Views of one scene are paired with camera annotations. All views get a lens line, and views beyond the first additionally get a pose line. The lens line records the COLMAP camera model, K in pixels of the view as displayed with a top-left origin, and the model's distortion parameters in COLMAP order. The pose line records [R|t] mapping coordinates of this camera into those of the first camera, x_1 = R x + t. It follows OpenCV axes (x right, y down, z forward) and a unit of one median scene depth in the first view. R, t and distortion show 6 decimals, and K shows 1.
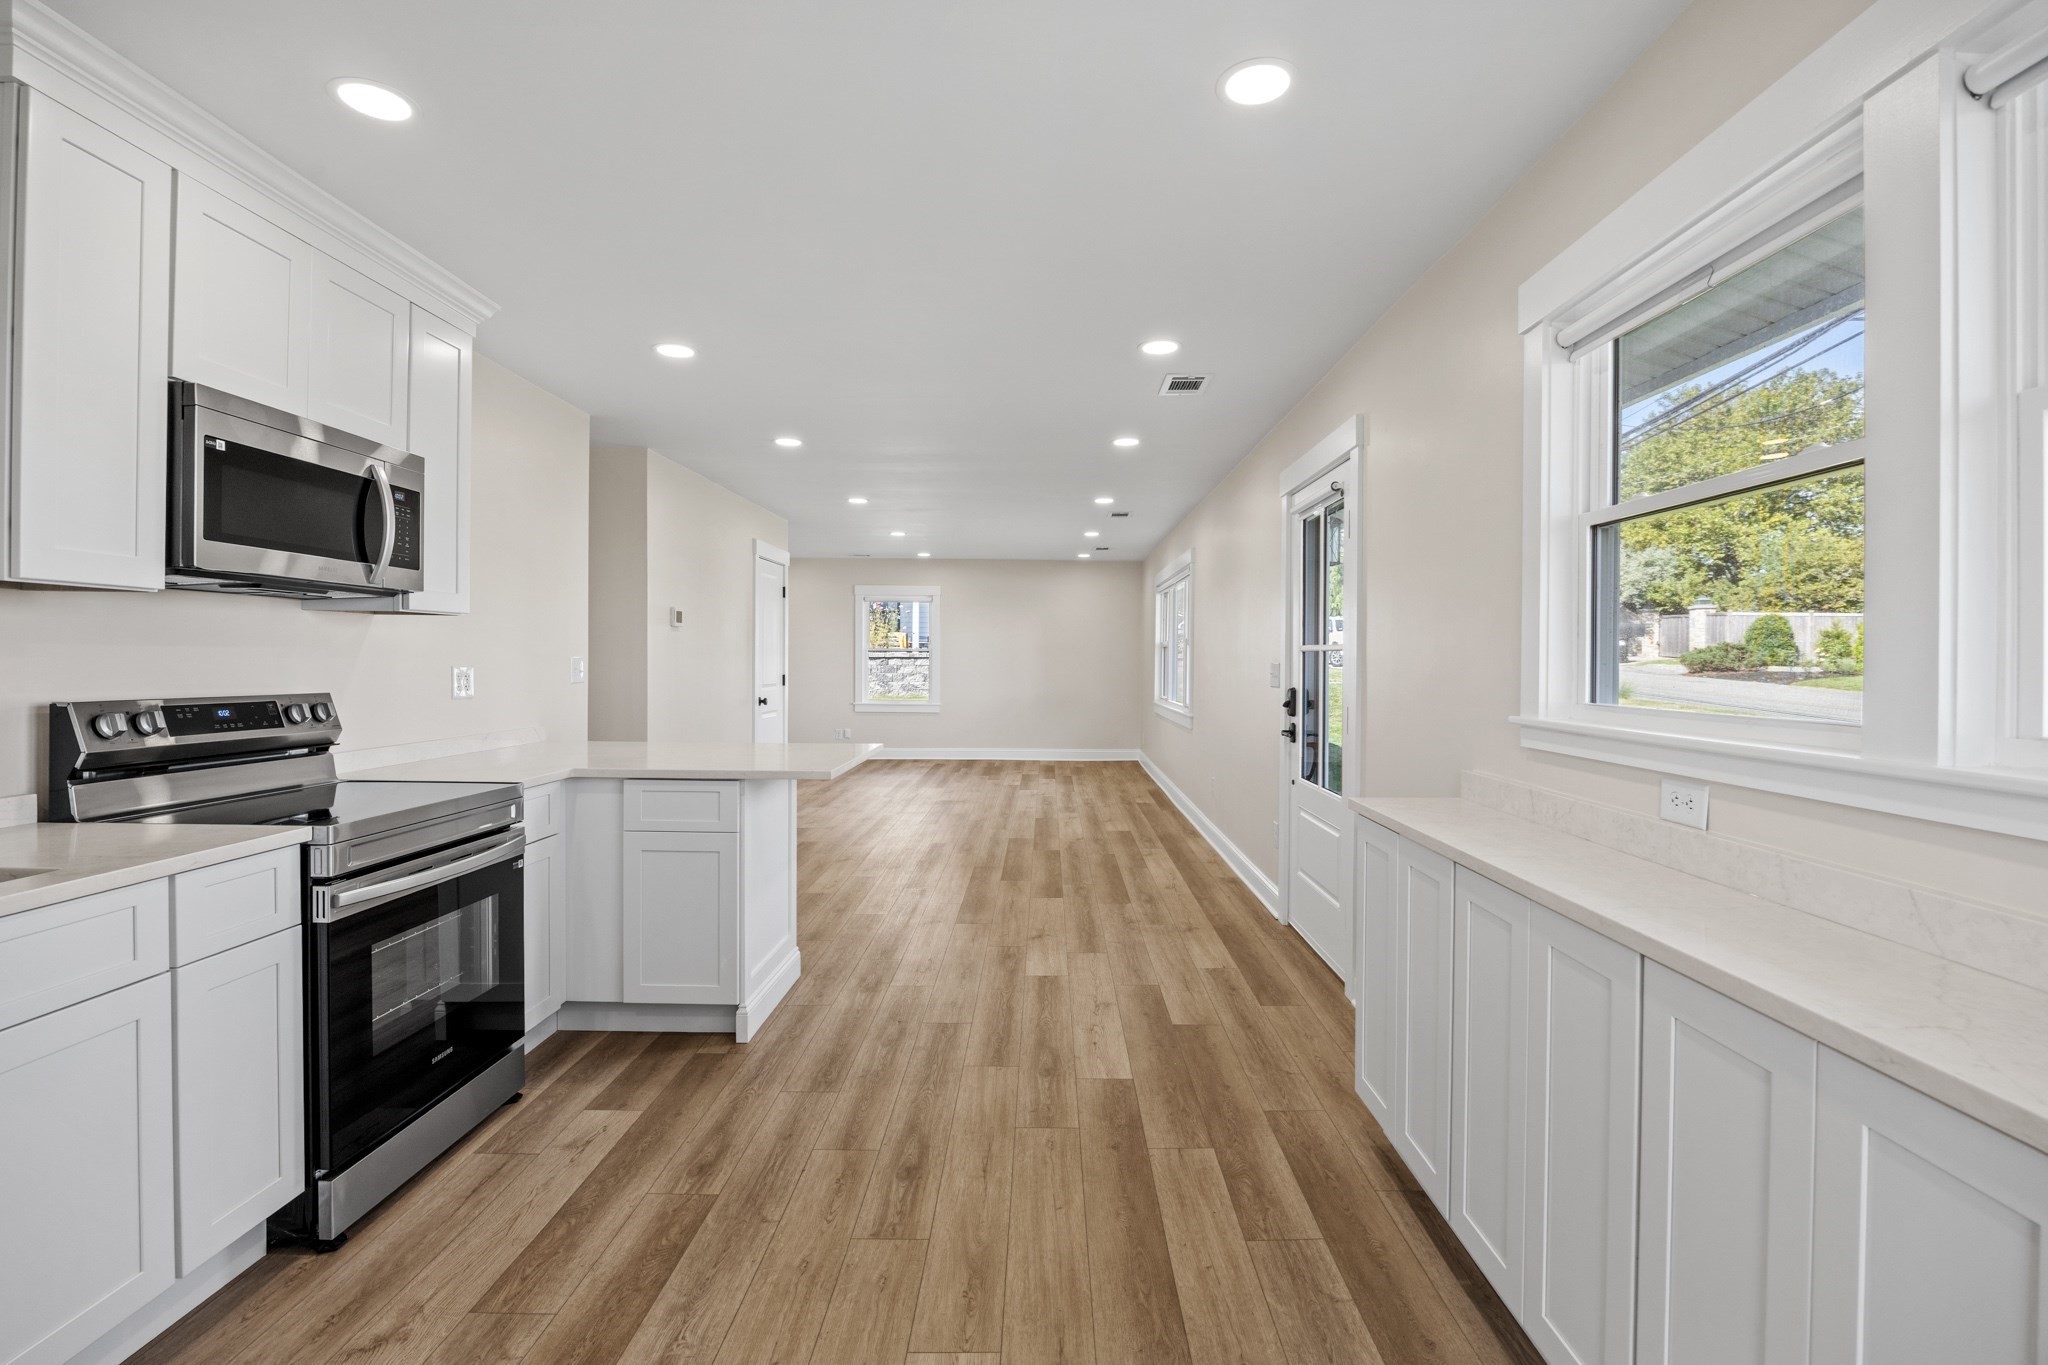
lens RADIAL K [[955.0, 0, 1022.8], [0, 955.0, 671.5], [0, 0, 1]] dist [-0.002000, 0.000041]
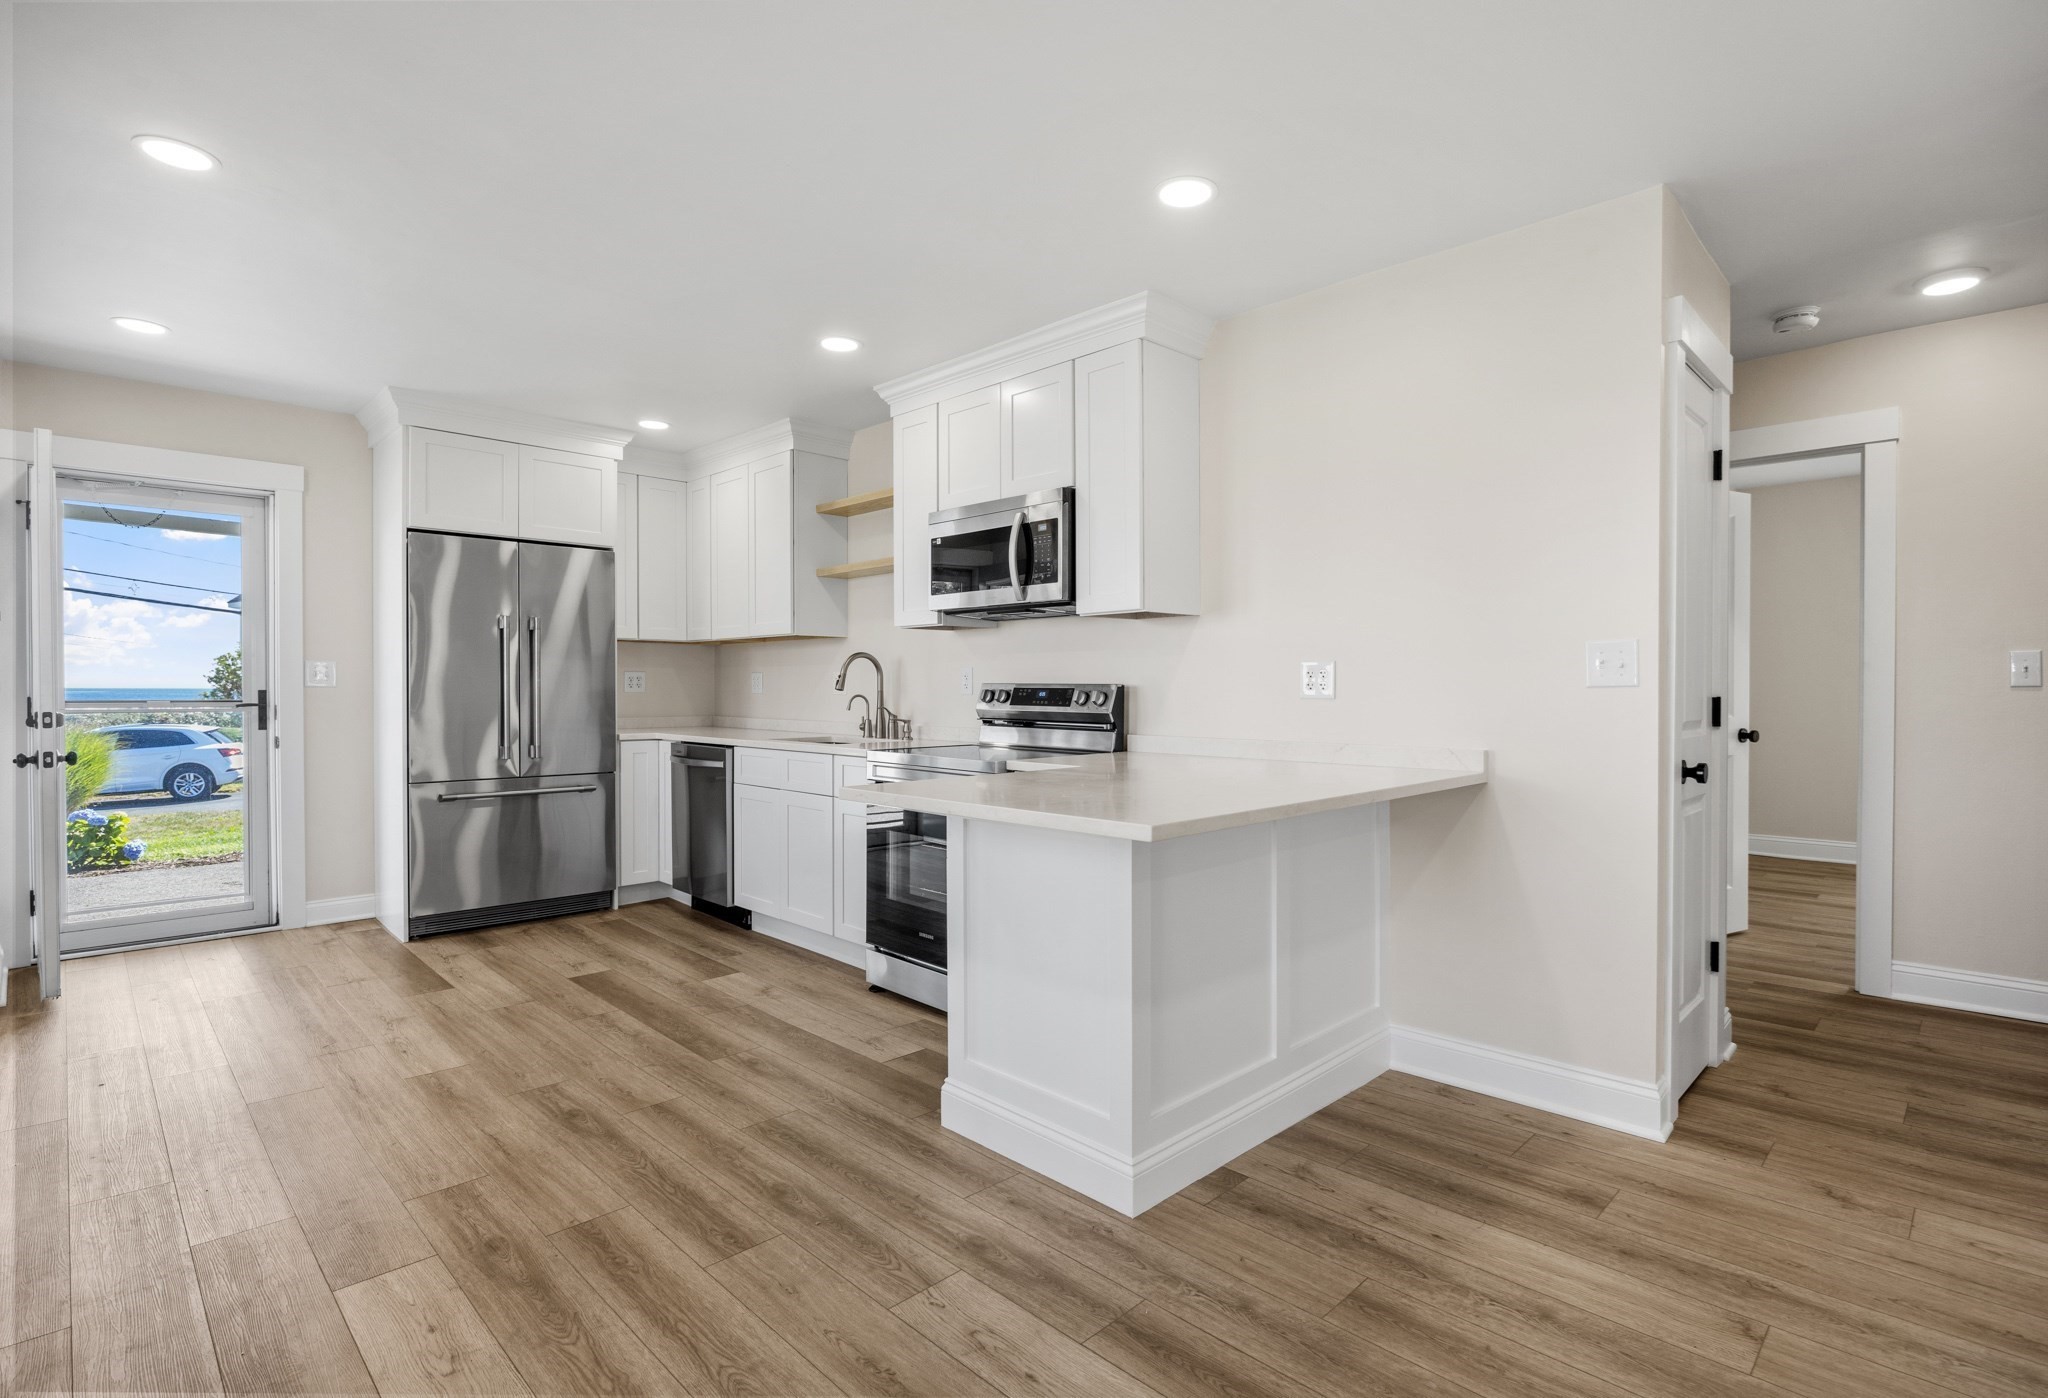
lens RADIAL K [[951.9, 0, 1060.6], [0, 951.9, 698.9], [0, 0, 1]] dist [-0.003997, -0.001695]
pose [[-0.672595, 0.000033, -0.740010, 0.284064], [-0.013677, 0.999829, 0.012476, 0.030279], [0.739884, 0.018512, -0.672480, 1.980974]]
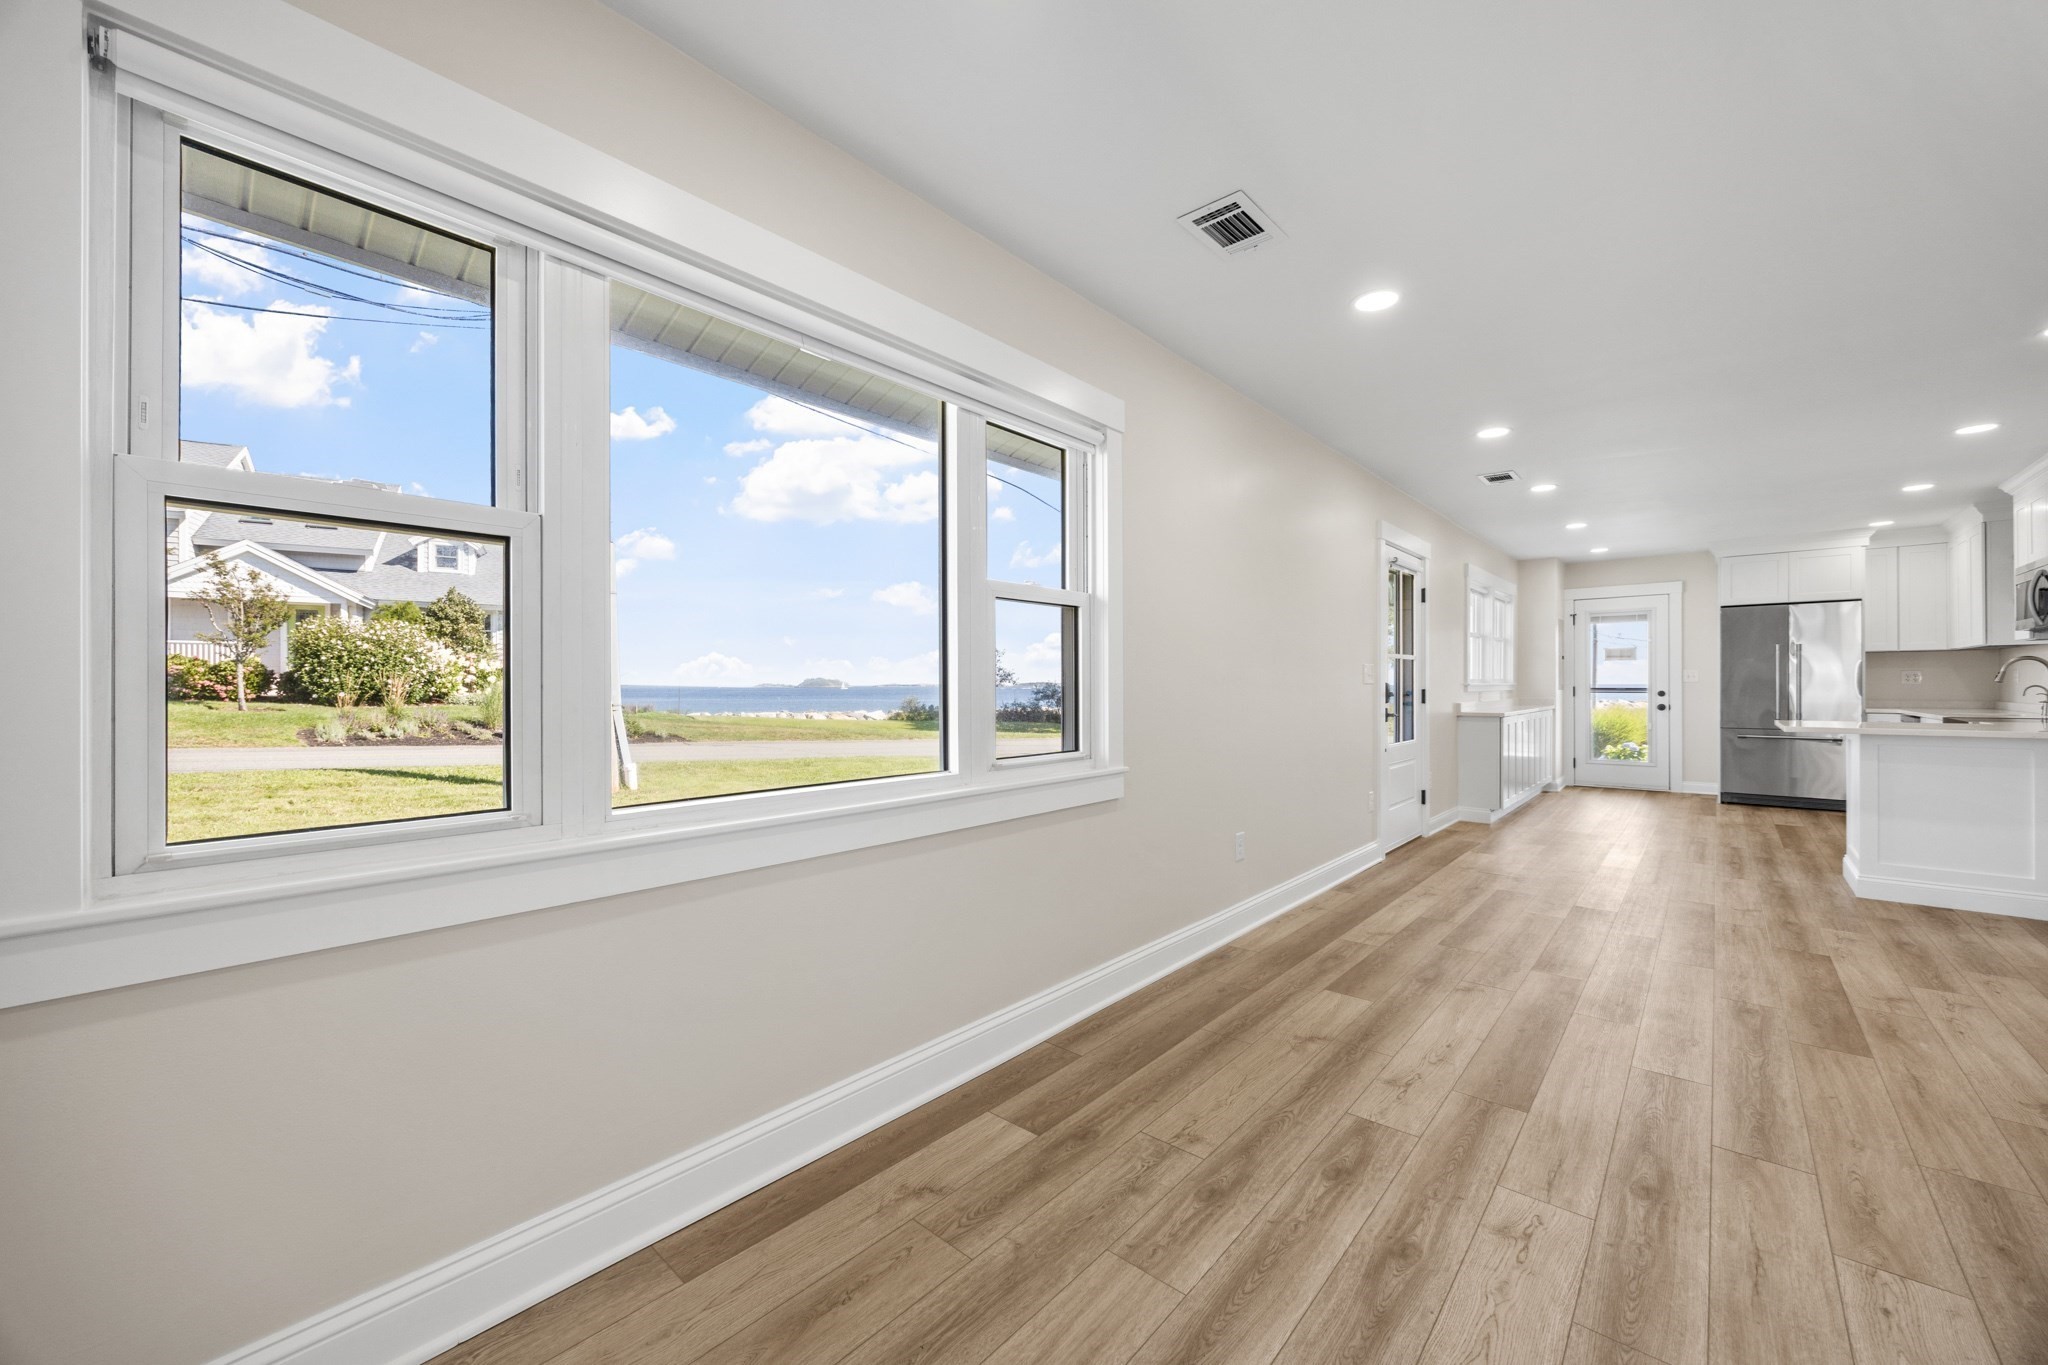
lens RADIAL K [[776.5, 0, 1013.4], [0, 776.5, 690.4], [0, 0, 1]] dist [-0.006165, 0.000265]
pose [[-0.750955, -0.005451, 0.660330, -0.094907], [0.008482, 0.999804, 0.017899, 0.002533], [-0.660298, 0.019042, -0.750762, 3.884983]]
